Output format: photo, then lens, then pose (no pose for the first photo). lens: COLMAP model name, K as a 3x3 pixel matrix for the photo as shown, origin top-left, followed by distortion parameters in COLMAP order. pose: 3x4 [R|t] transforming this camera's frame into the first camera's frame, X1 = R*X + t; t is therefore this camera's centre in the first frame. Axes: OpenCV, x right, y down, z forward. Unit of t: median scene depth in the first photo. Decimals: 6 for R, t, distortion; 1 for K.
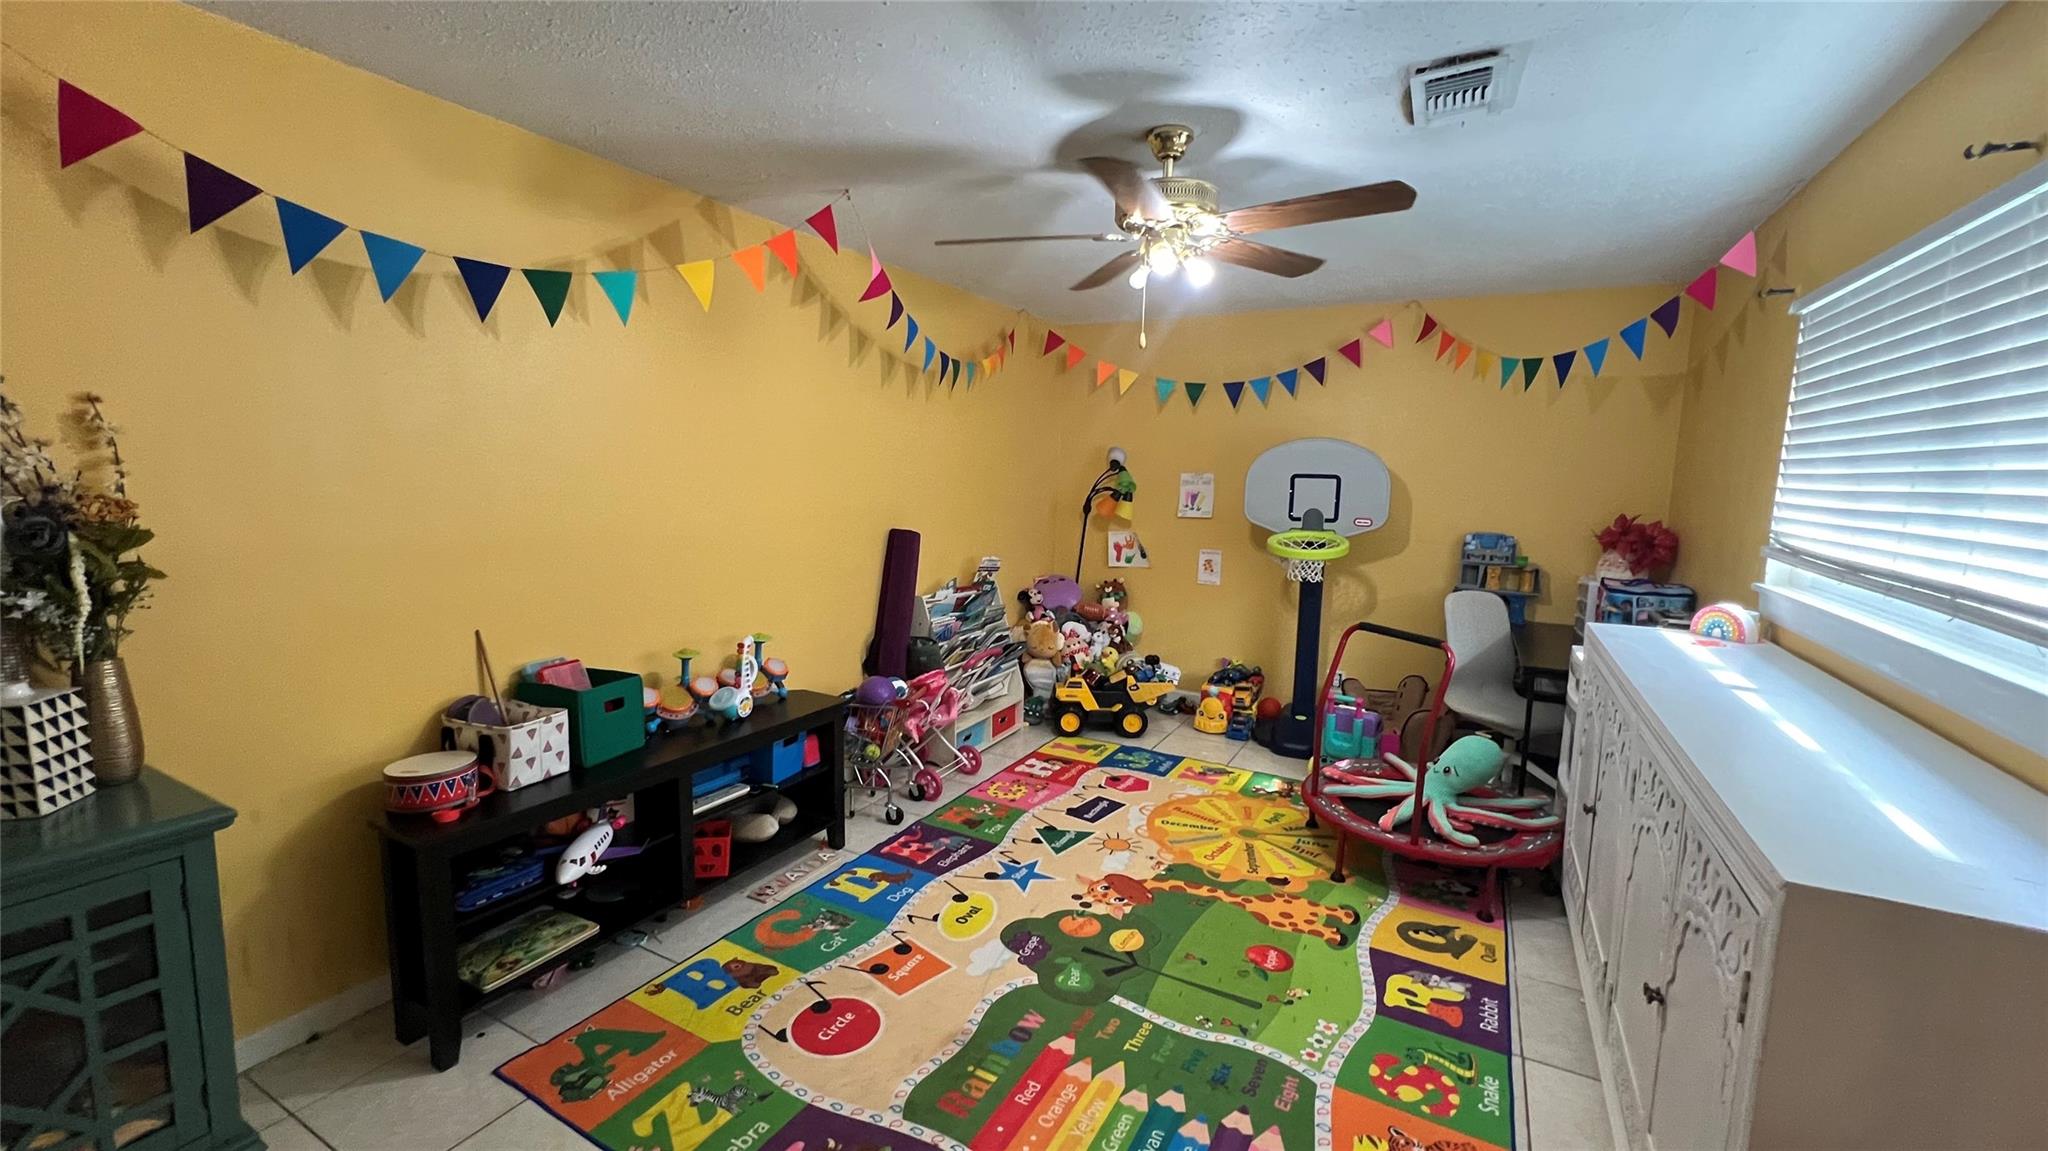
lens RADIAL K [[818.6, 0, 1017.5], [0, 818.6, 568.9], [0, 0, 1]] dist [-0.001558, -0.000105]
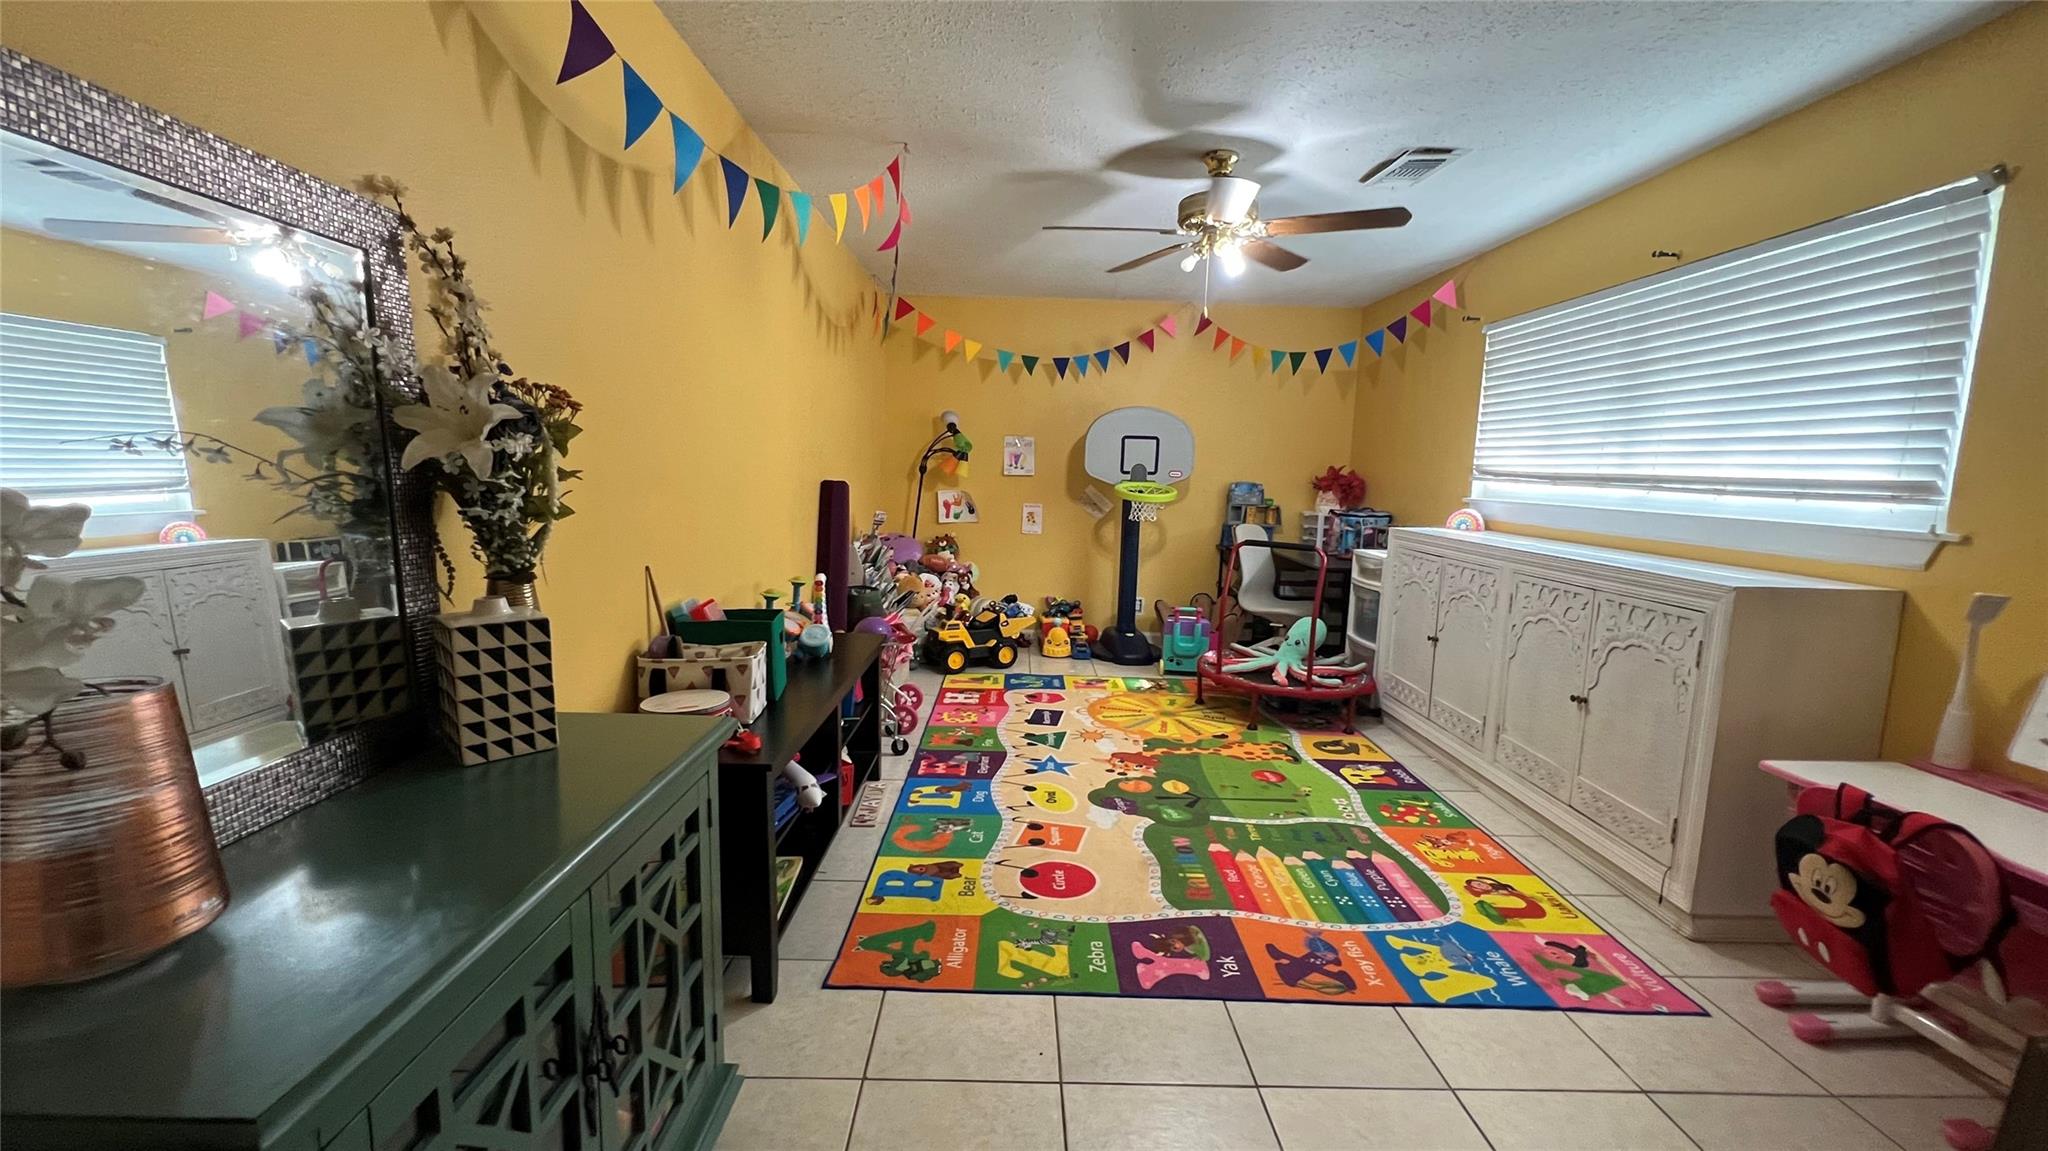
lens RADIAL K [[818.6, 0, 1017.5], [0, 818.6, 568.9], [0, 0, 1]] dist [-0.001558, -0.000105]
pose [[0.875113, -0.059178, 0.480286, -0.543340], [0.050747, 0.998245, 0.030533, 0.051343], [-0.481250, -0.002347, 0.876580, 0.002260]]
